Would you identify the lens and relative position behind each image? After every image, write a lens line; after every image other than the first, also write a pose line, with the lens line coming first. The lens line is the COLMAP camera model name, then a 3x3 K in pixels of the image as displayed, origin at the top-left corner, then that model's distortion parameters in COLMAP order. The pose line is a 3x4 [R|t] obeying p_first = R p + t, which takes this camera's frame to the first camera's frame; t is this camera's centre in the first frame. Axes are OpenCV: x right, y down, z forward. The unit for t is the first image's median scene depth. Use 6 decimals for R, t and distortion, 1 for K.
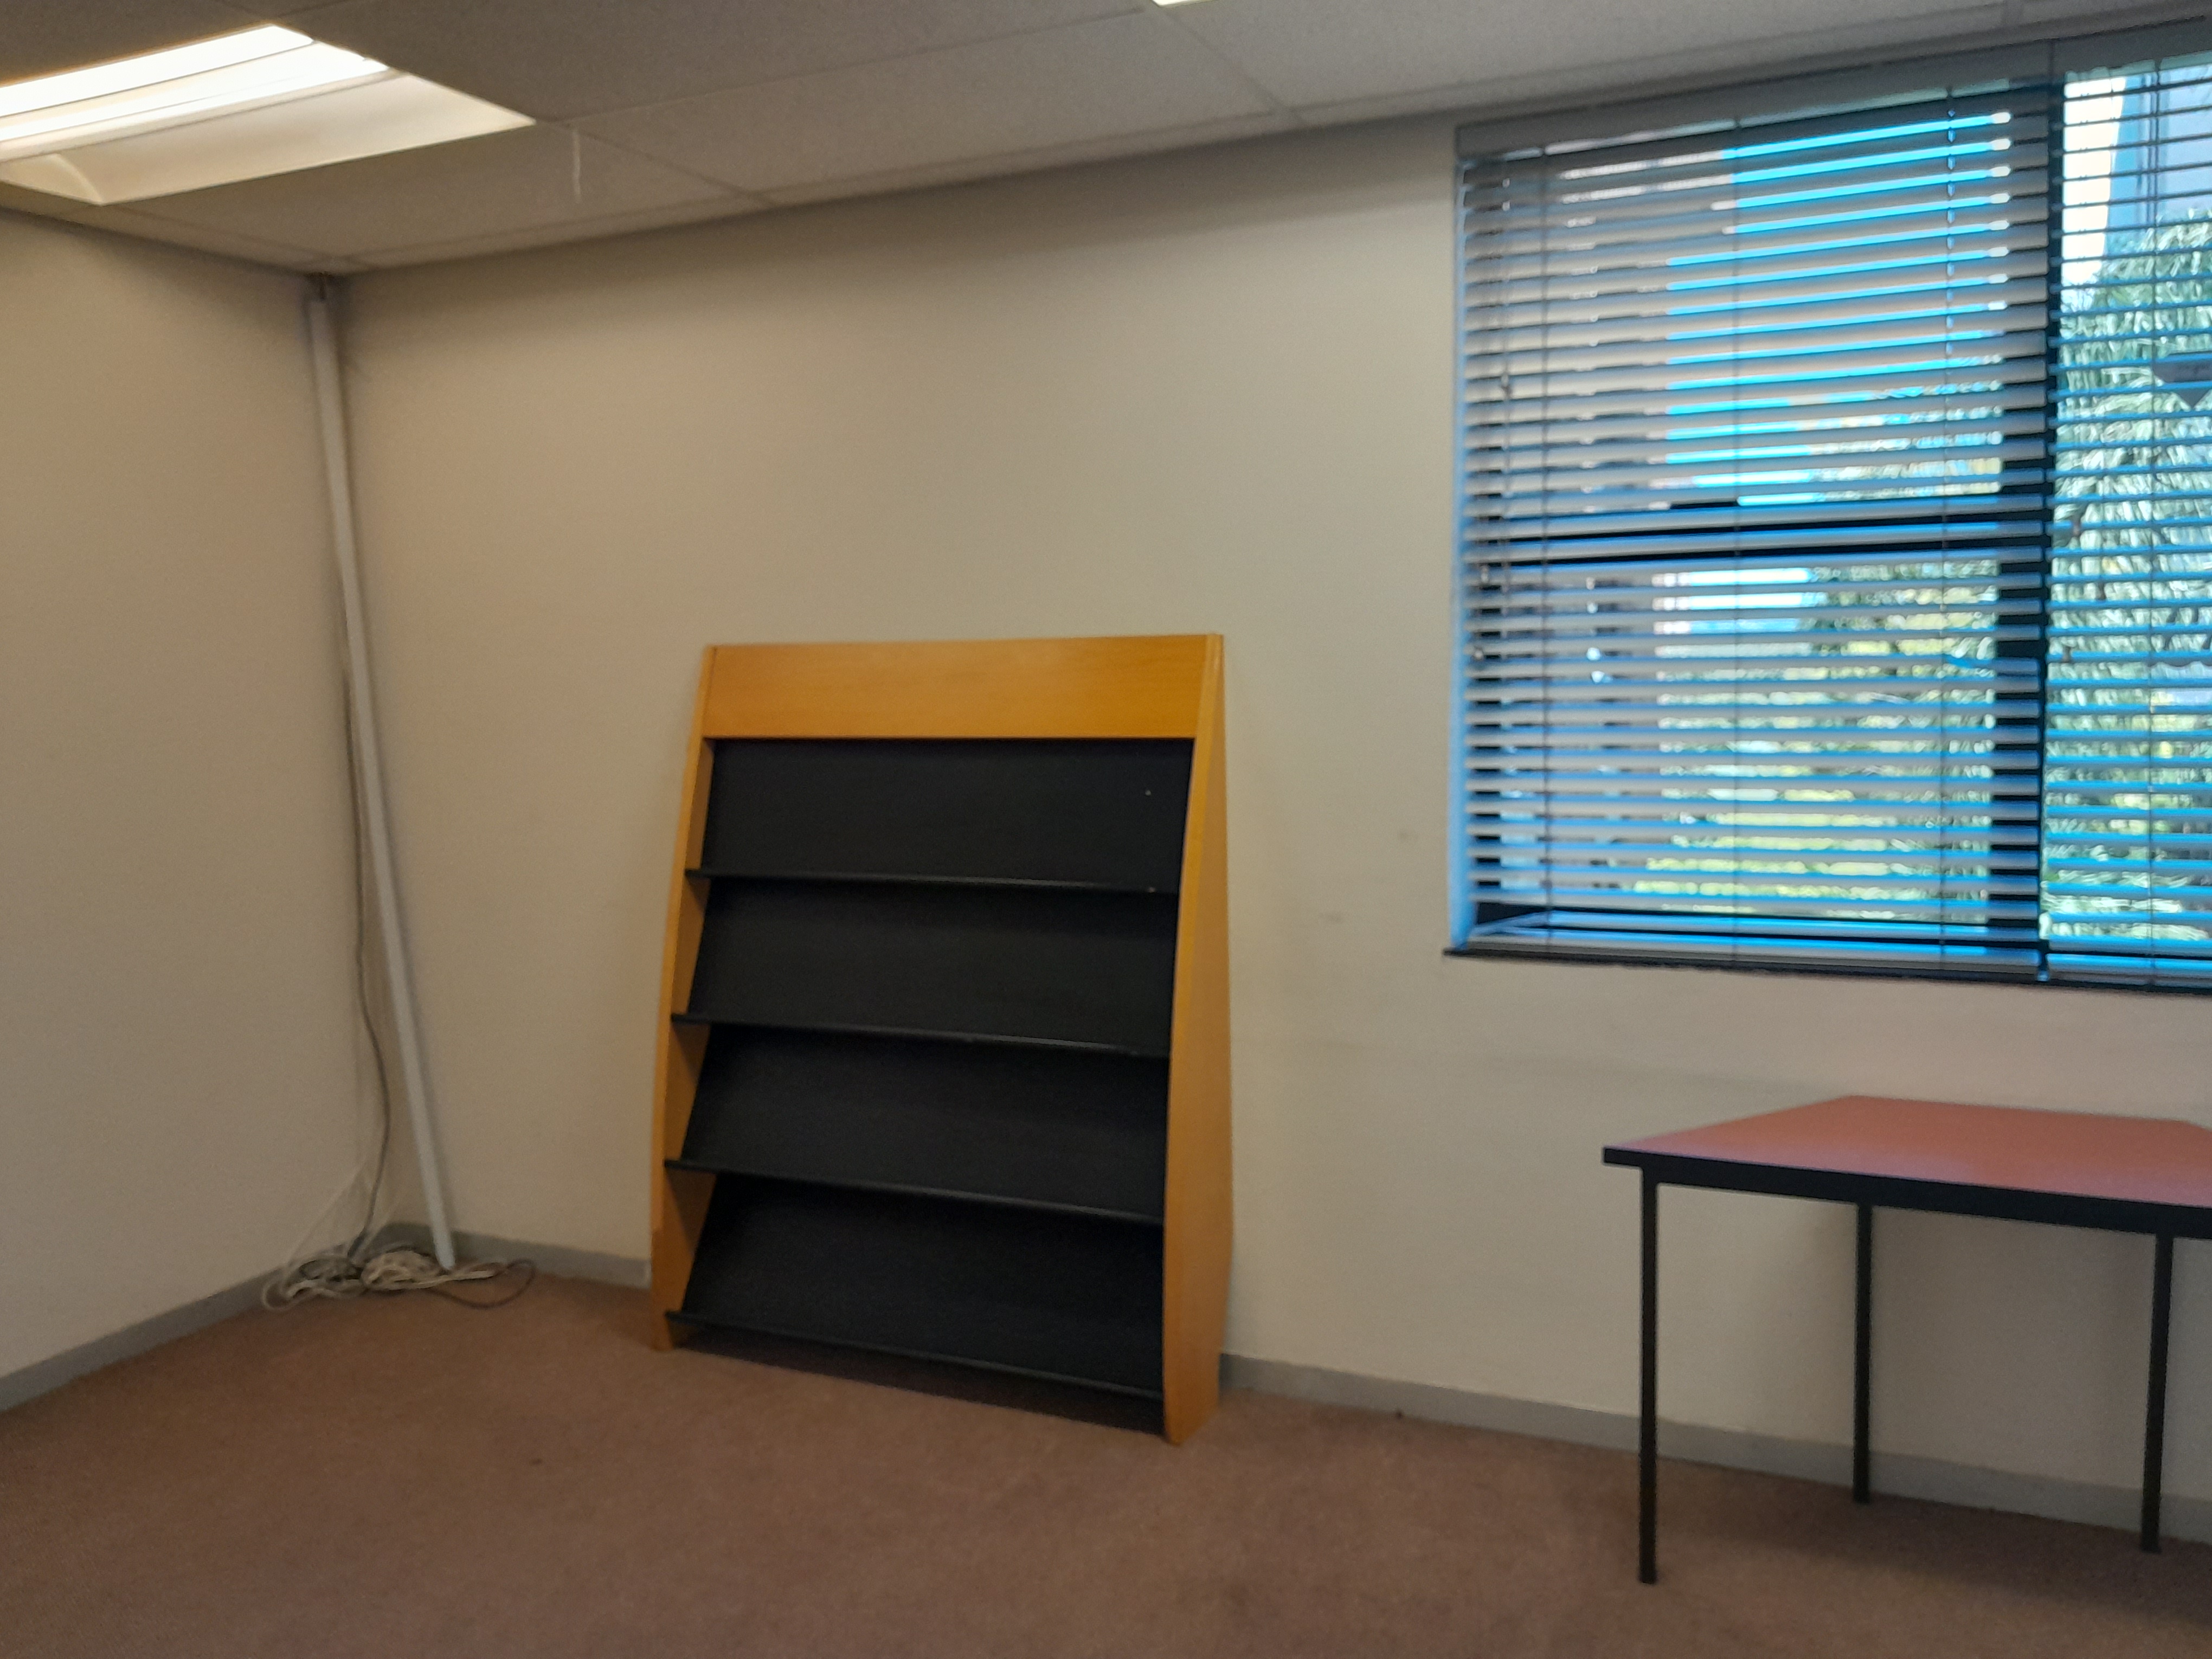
lens RADIAL K [[1784.6, 0, 1113.0], [0, 1784.6, 844.2], [0, 0, 1]] dist [0.043819, -0.075065]
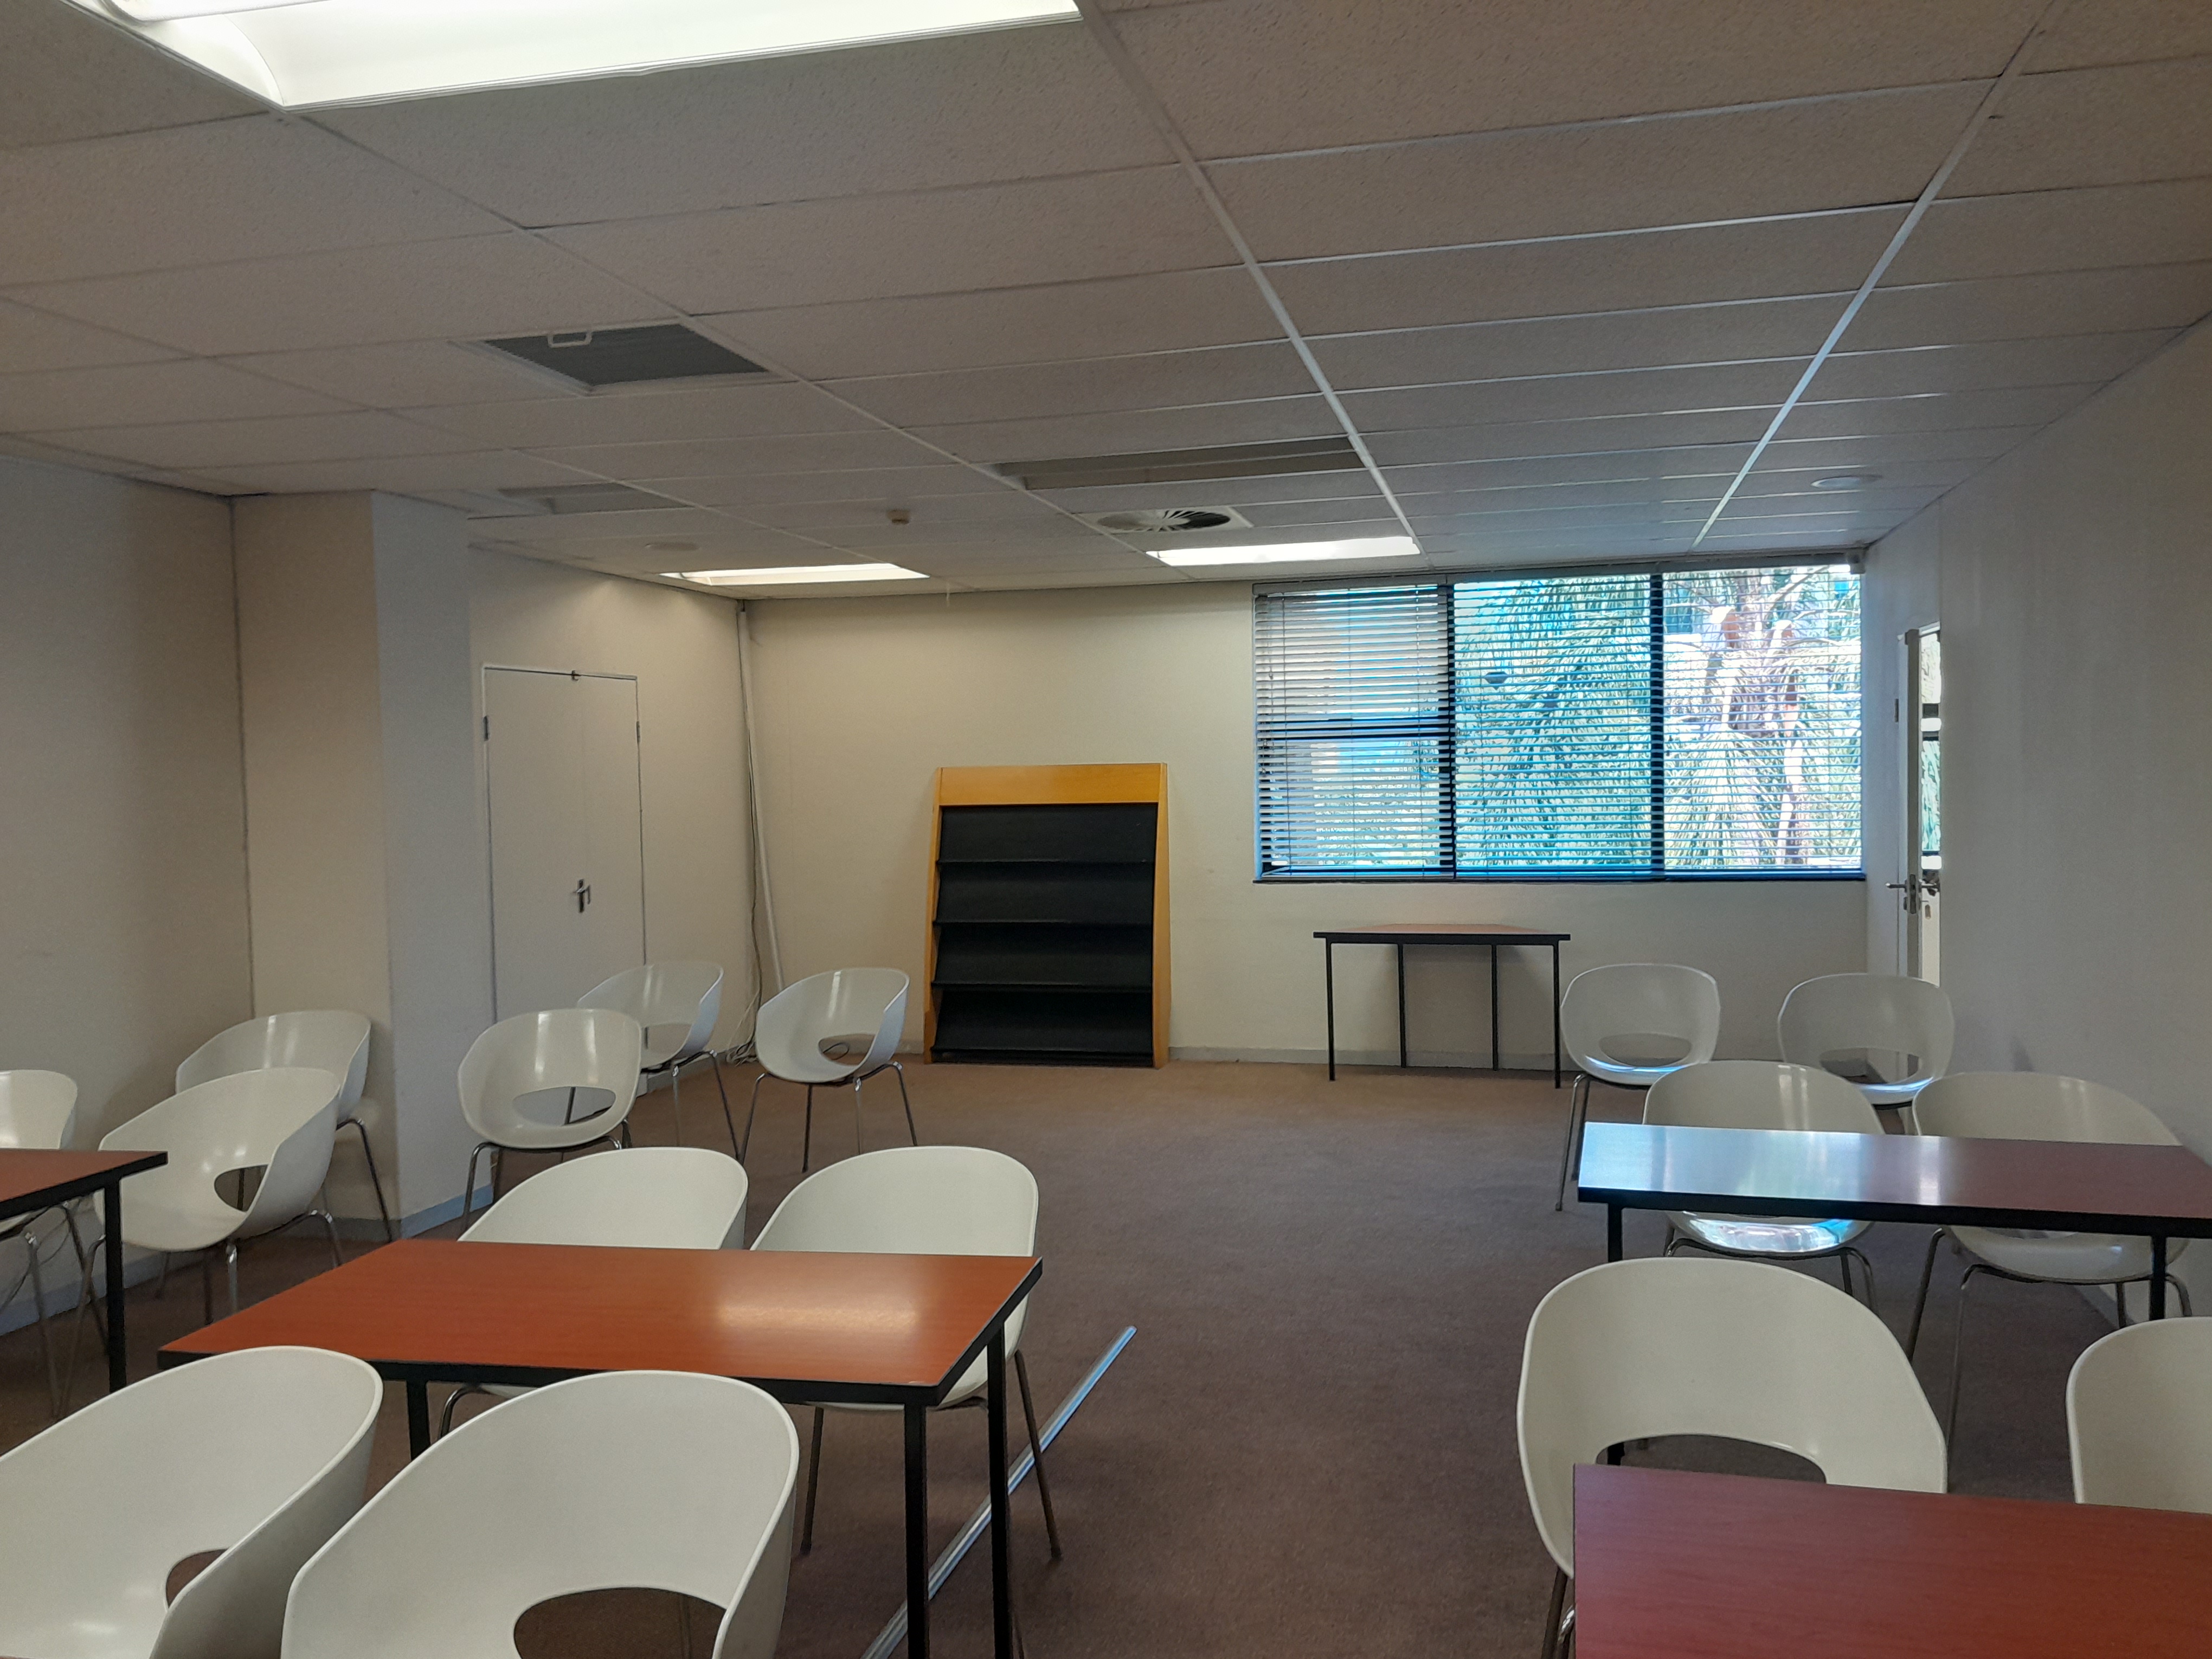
lens RADIAL K [[1784.6, 0, 1068.7], [0, 1784.6, 790.7], [0, 0, 1]] dist [0.043819, -0.075065]
pose [[0.988567, -0.000082, 0.150782, -0.504160], [0.014389, 0.995487, -0.093800, 0.175895], [-0.150094, 0.094897, 0.984107, -1.648518]]
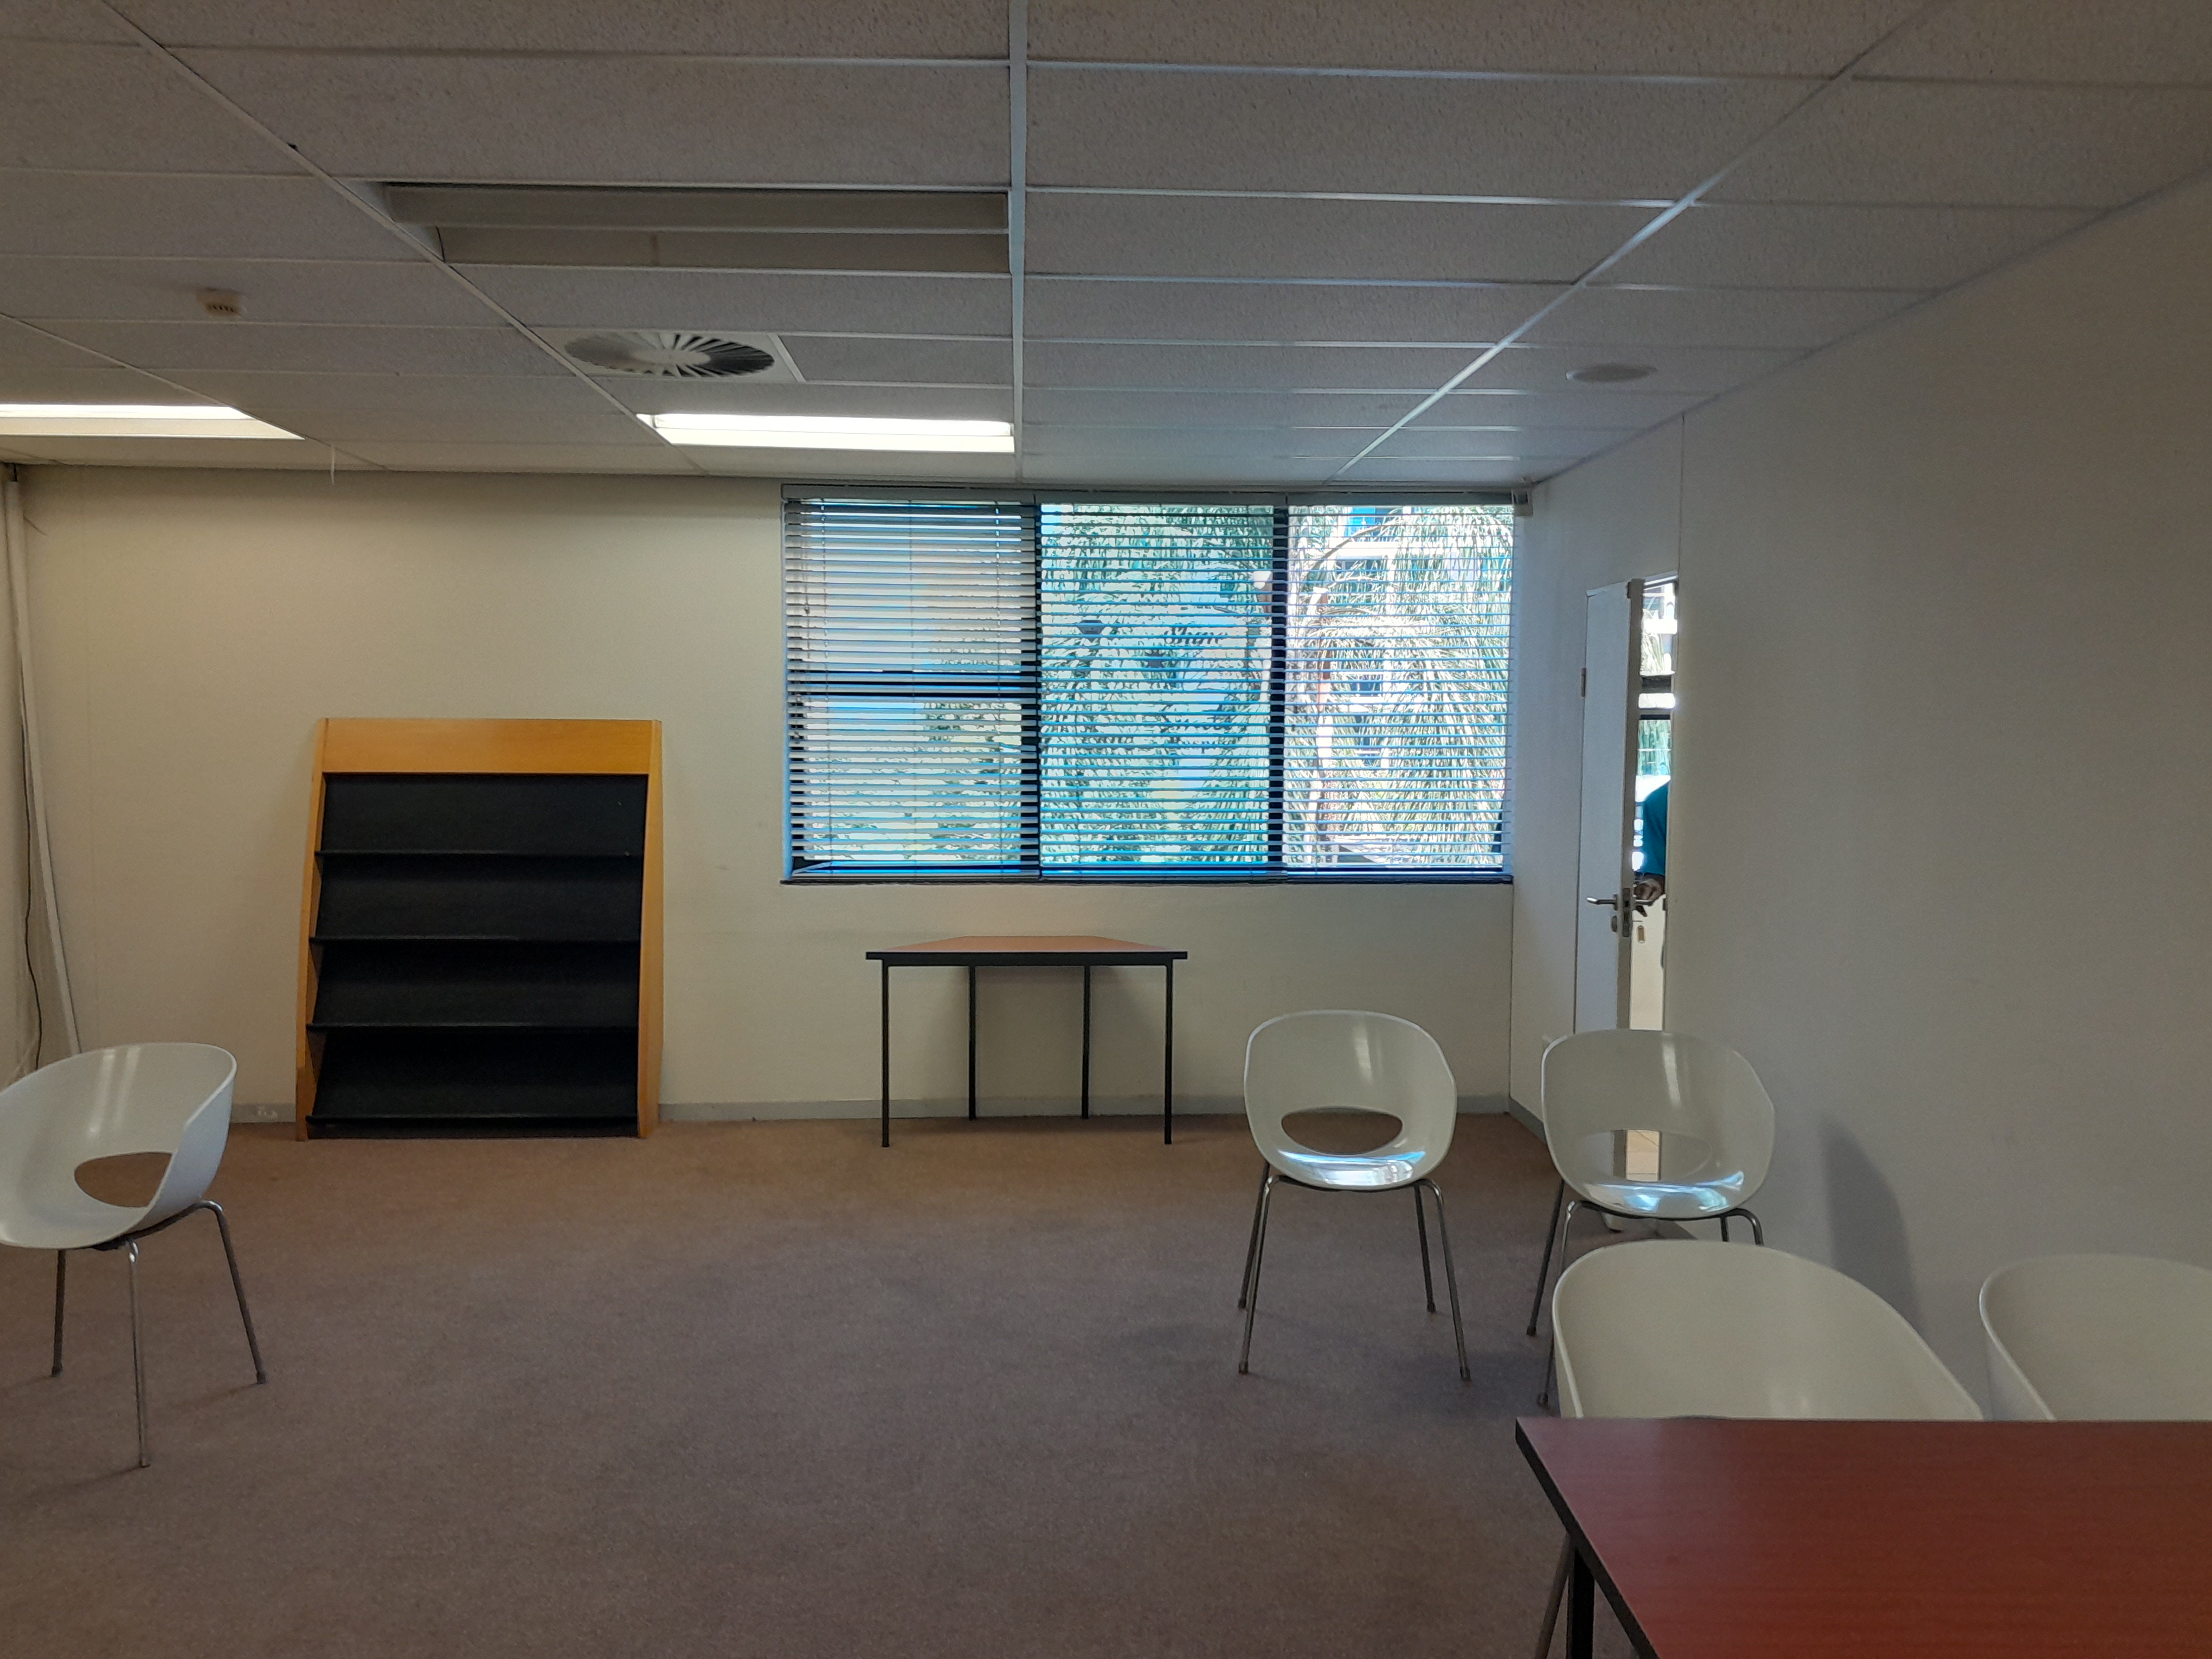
lens RADIAL K [[1765.4, 0, 1129.3], [0, 1765.4, 839.7], [0, 0, 1]] dist [0.054105, -0.048085]
pose [[0.886579, -0.001684, 0.462574, -0.397964], [0.021702, 0.999044, -0.037957, 0.098626], [-0.462068, 0.043691, 0.885768, -0.980597]]
